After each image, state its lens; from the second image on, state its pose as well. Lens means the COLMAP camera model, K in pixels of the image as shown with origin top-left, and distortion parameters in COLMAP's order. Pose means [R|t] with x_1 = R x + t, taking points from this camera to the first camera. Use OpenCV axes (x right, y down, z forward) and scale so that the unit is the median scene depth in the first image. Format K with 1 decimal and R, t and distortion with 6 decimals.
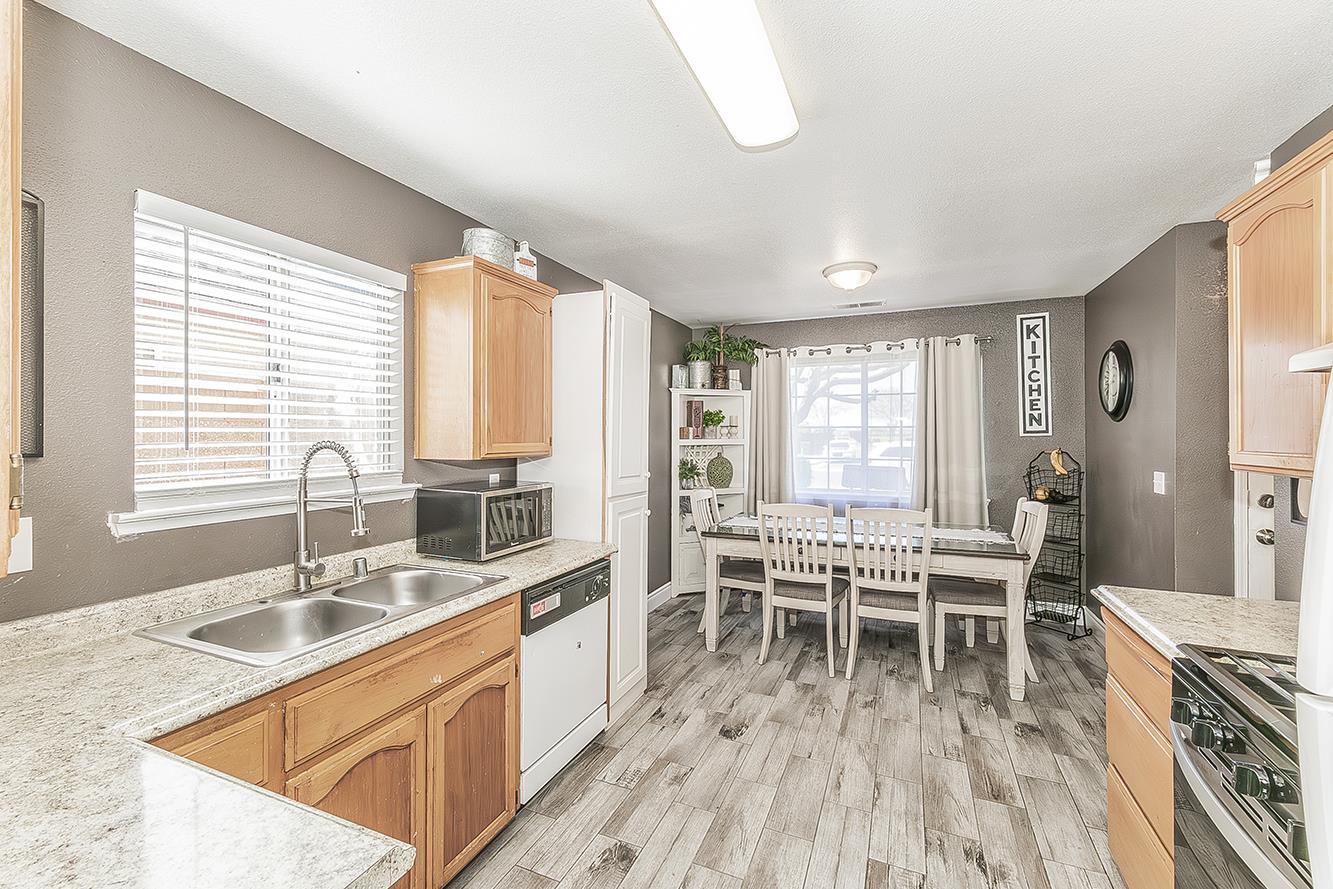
lens RADIAL K [[587.1, 0, 656.5], [0, 587.1, 438.5], [0, 0, 1]] dist [-0.002560, 0.001465]
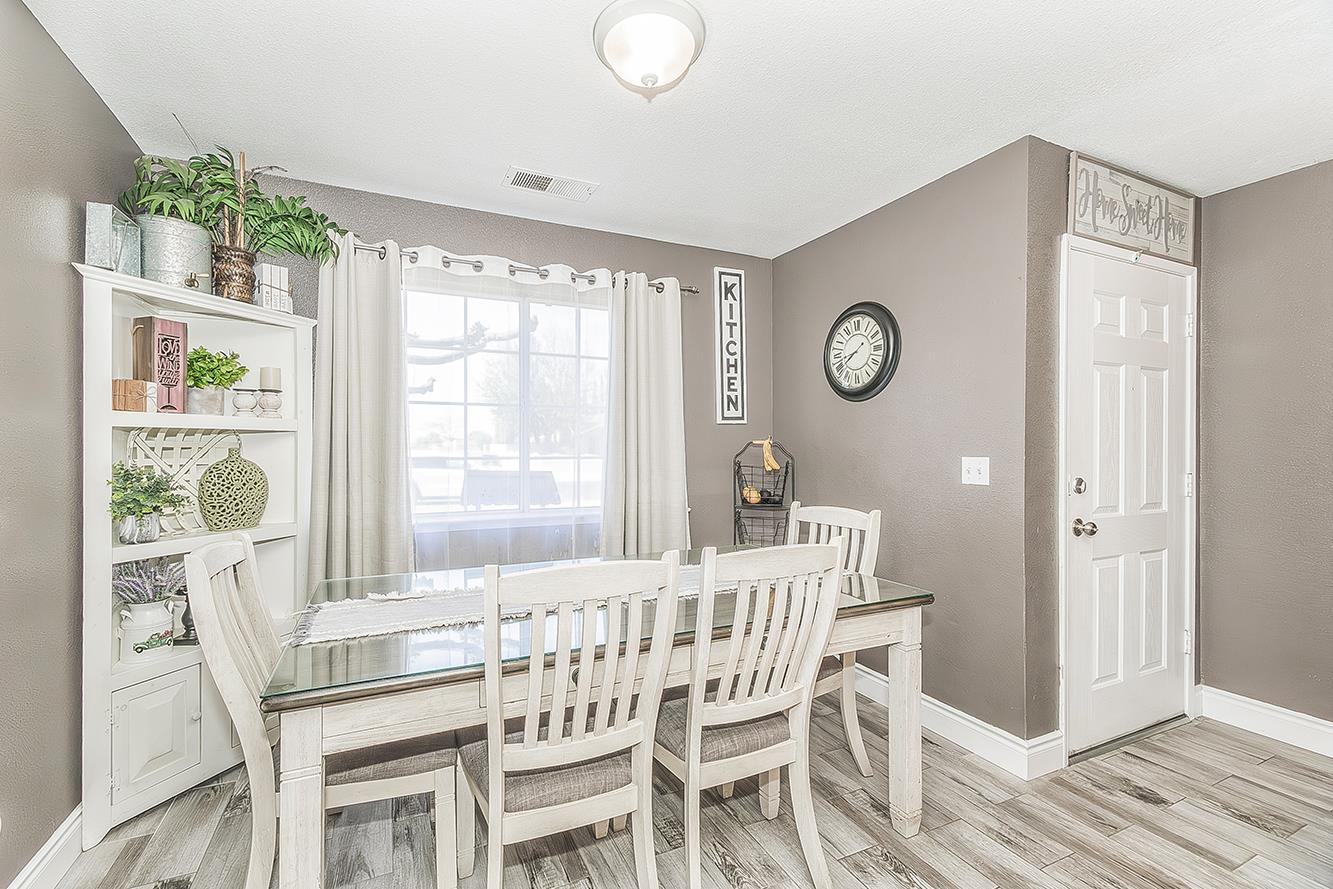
lens RADIAL K [[587.1, 0, 670.2], [0, 587.1, 450.0], [0, 0, 1]] dist [-0.002560, 0.001465]
pose [[0.658093, -0.002972, 0.752930, -0.007865], [0.007409, 0.999969, -0.002529, 0.030392], [-0.752900, 0.007243, 0.658095, 0.496743]]
